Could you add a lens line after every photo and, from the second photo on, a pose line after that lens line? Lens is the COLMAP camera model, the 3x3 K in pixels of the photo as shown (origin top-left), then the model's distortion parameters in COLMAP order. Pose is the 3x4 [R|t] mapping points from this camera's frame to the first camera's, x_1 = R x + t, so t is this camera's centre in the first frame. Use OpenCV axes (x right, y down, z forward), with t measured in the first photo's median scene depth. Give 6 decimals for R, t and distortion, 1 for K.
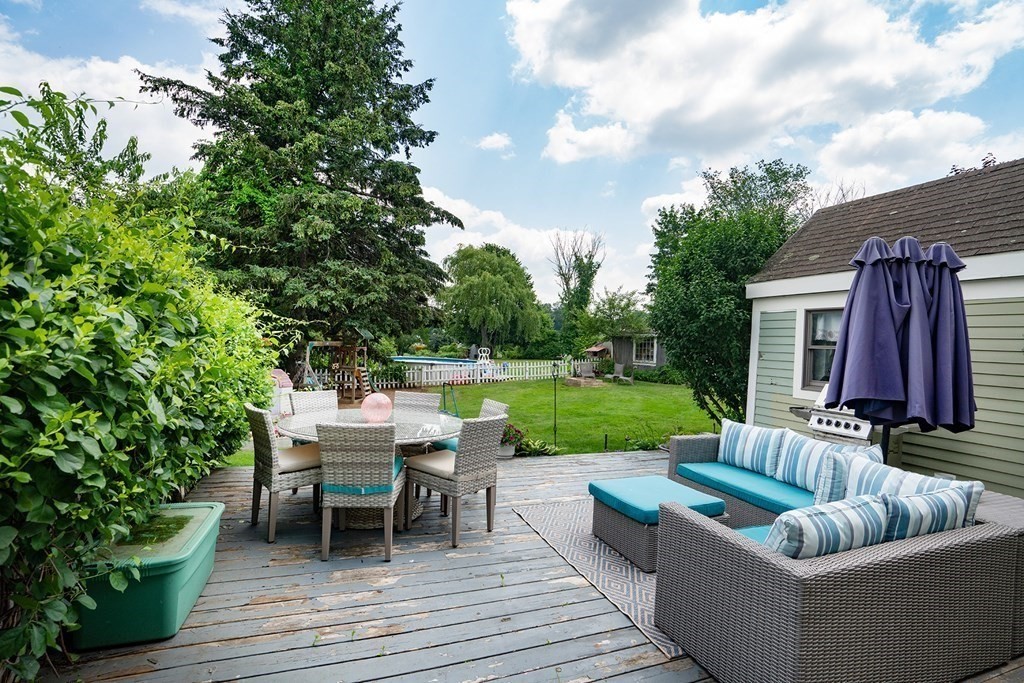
lens RADIAL K [[473.1, 0, 511.2], [0, 473.1, 342.4], [0, 0, 1]] dist [-0.063918, 0.027467]
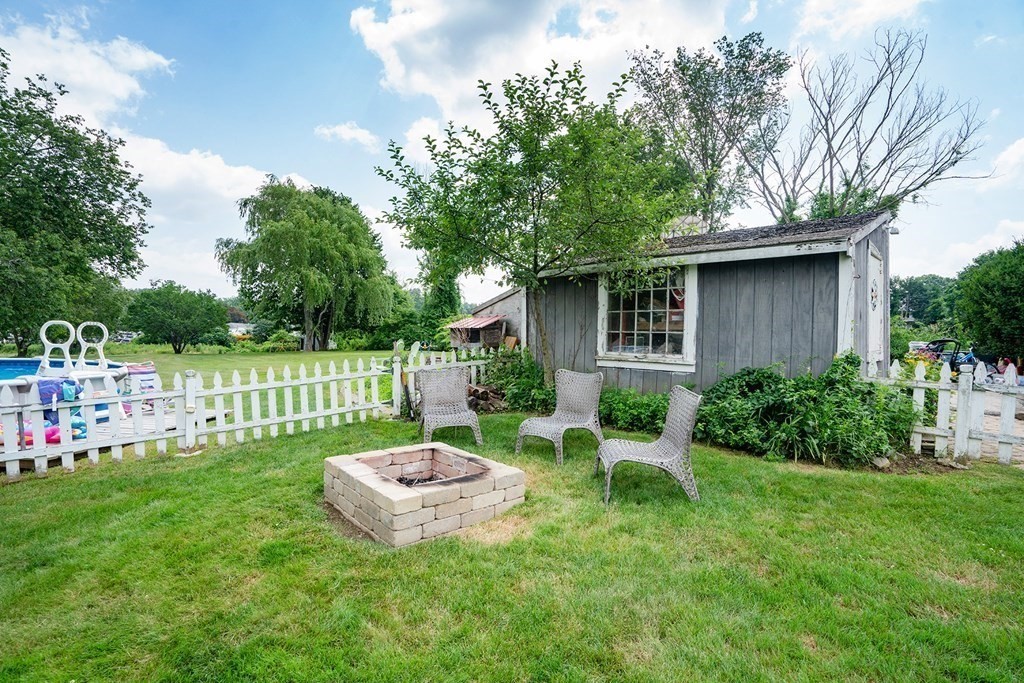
lens RADIAL K [[473.1, 0, 511.2], [0, 473.1, 342.4], [0, 0, 1]] dist [-0.063918, 0.027467]
pose [[0.964508, -0.018653, 0.263393, 0.076864], [0.012329, 0.999595, 0.025644, 0.013927], [-0.263765, -0.021486, 0.964348, 0.448614]]
